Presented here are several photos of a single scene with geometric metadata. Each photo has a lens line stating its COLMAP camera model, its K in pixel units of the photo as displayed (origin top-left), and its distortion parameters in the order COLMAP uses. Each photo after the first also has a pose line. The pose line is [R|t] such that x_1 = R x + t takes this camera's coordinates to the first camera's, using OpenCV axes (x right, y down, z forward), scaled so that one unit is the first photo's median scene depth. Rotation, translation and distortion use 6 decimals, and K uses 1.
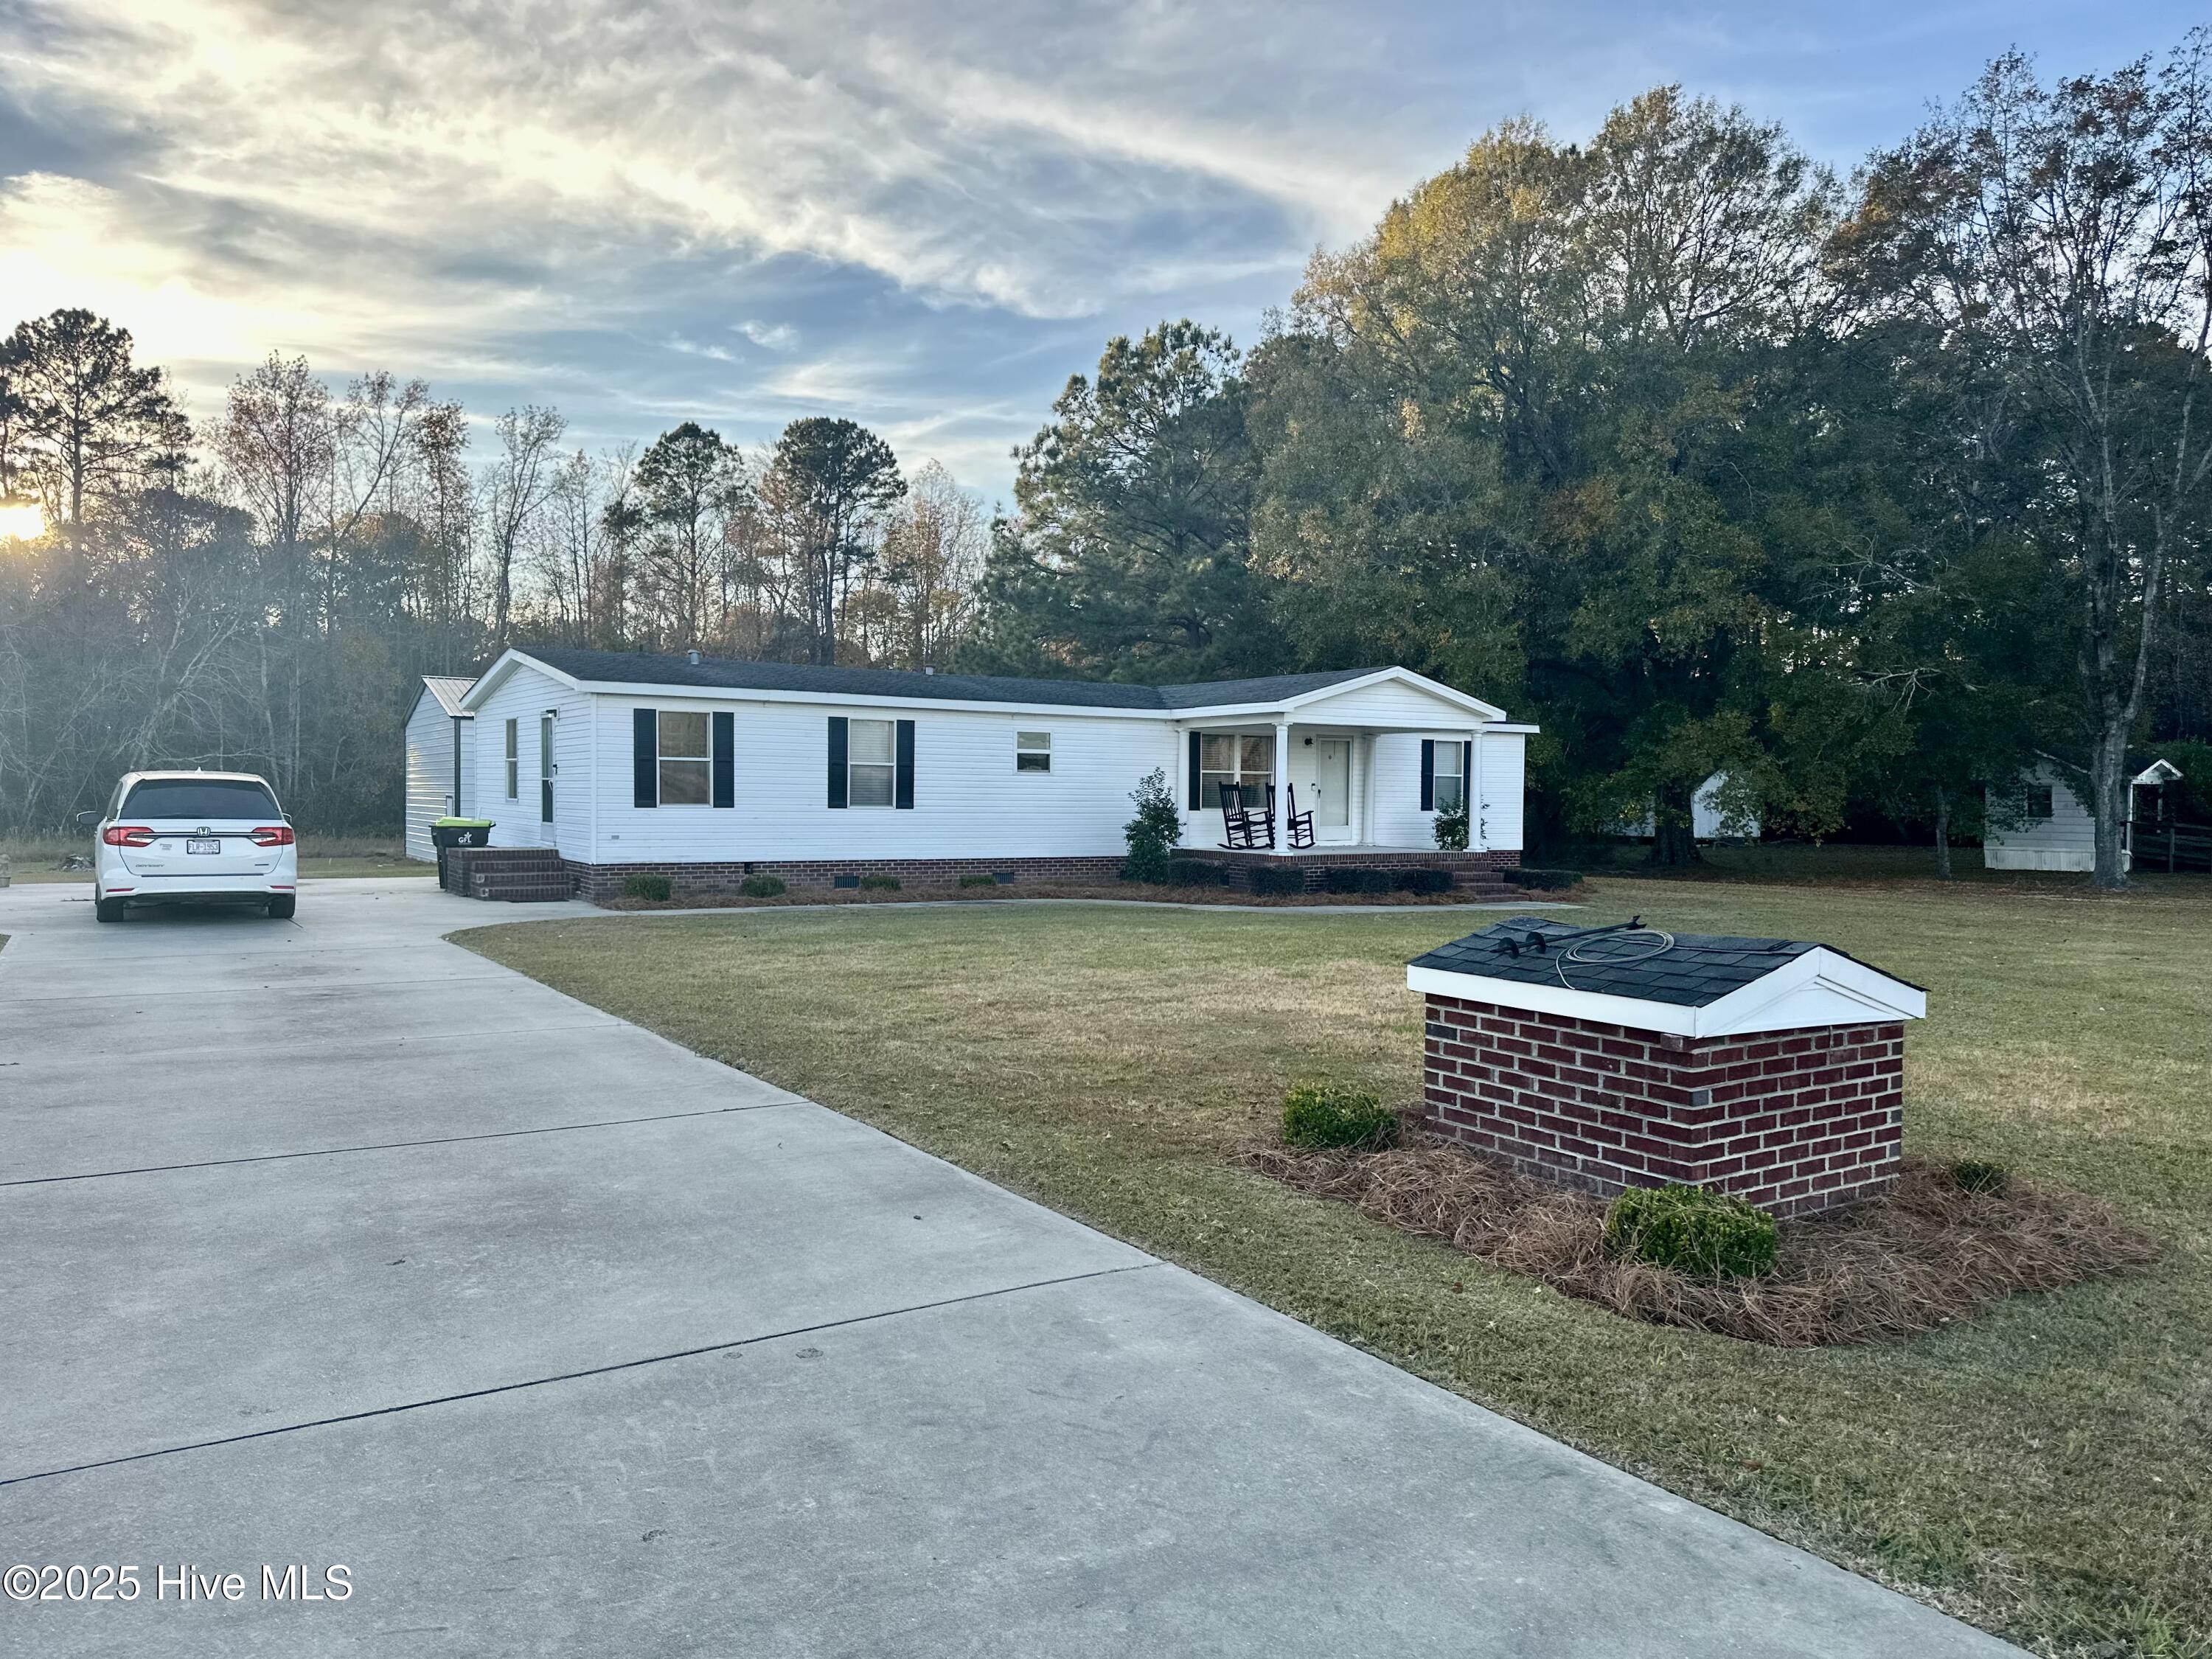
lens RADIAL K [[1579.8, 0, 1106.0], [0, 1579.8, 829.5], [0, 0, 1]] dist [0.076399, -0.078960]
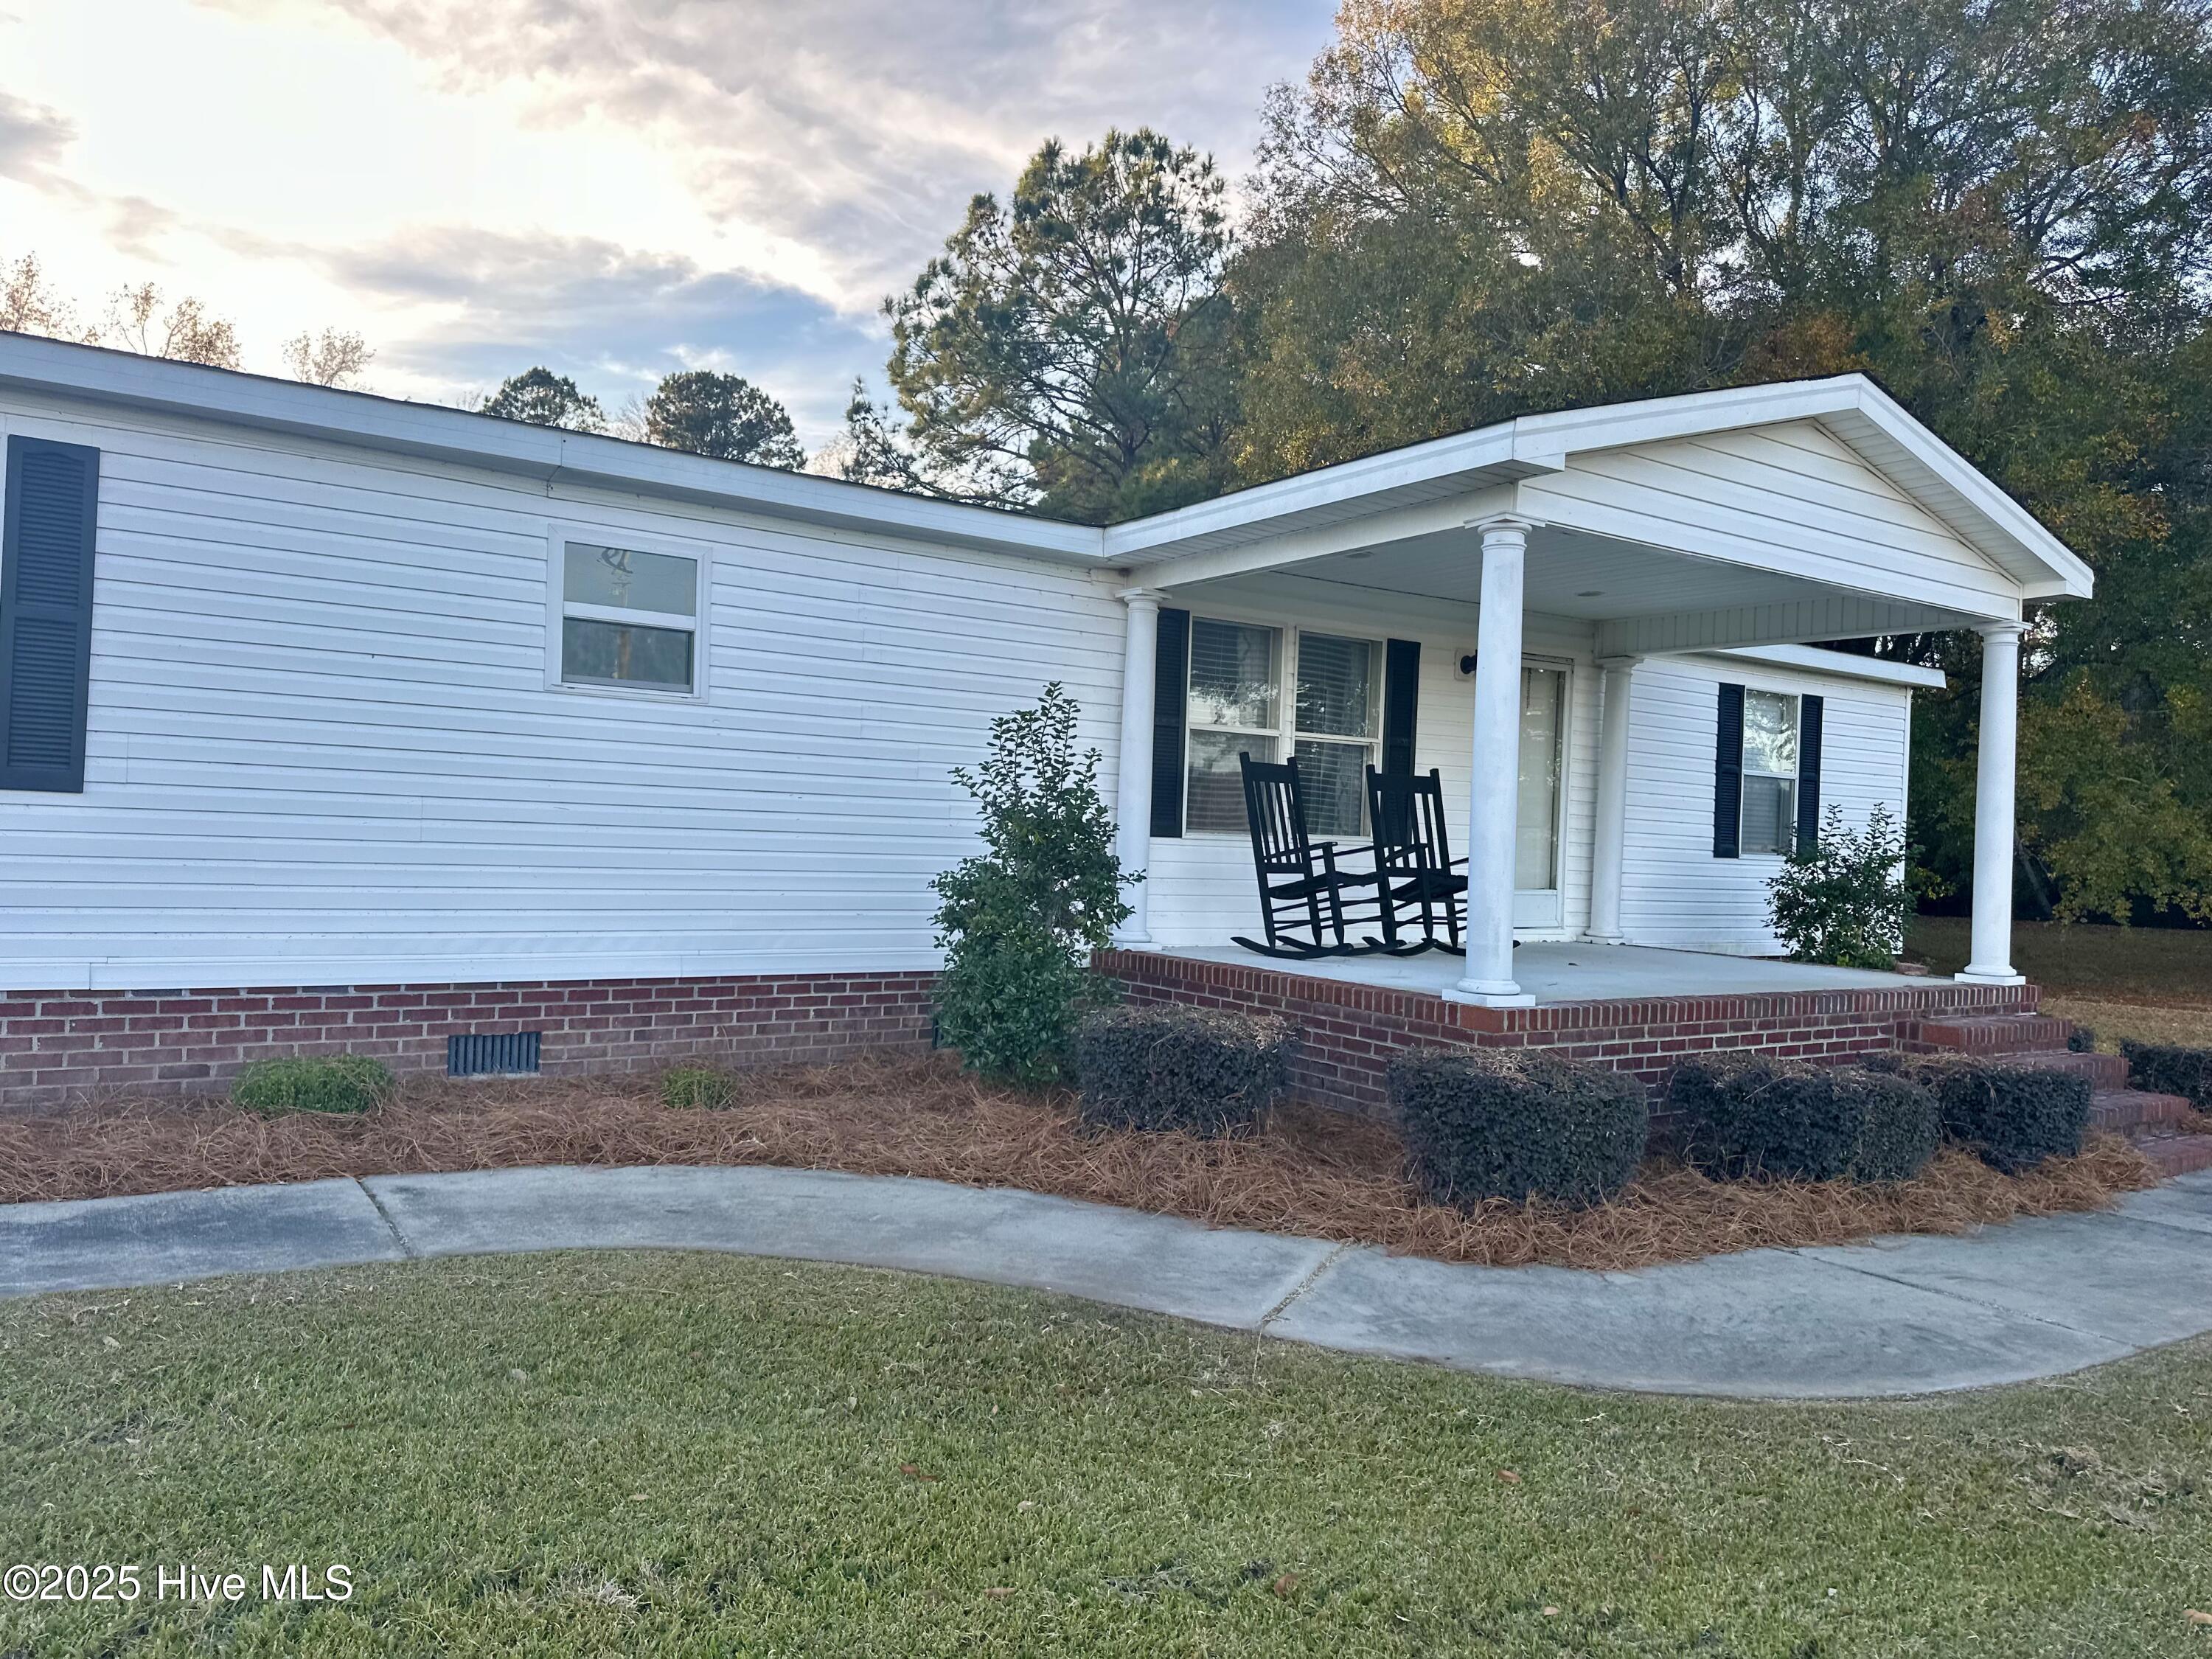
lens RADIAL K [[1579.8, 0, 1106.0], [0, 1579.8, 829.5], [0, 0, 1]] dist [0.076399, -0.078960]
pose [[0.998858, 0.027978, 0.038738, 0.015301], [-0.026957, 0.999282, -0.026619, -0.002149], [-0.039455, 0.025544, 0.998895, 0.337840]]
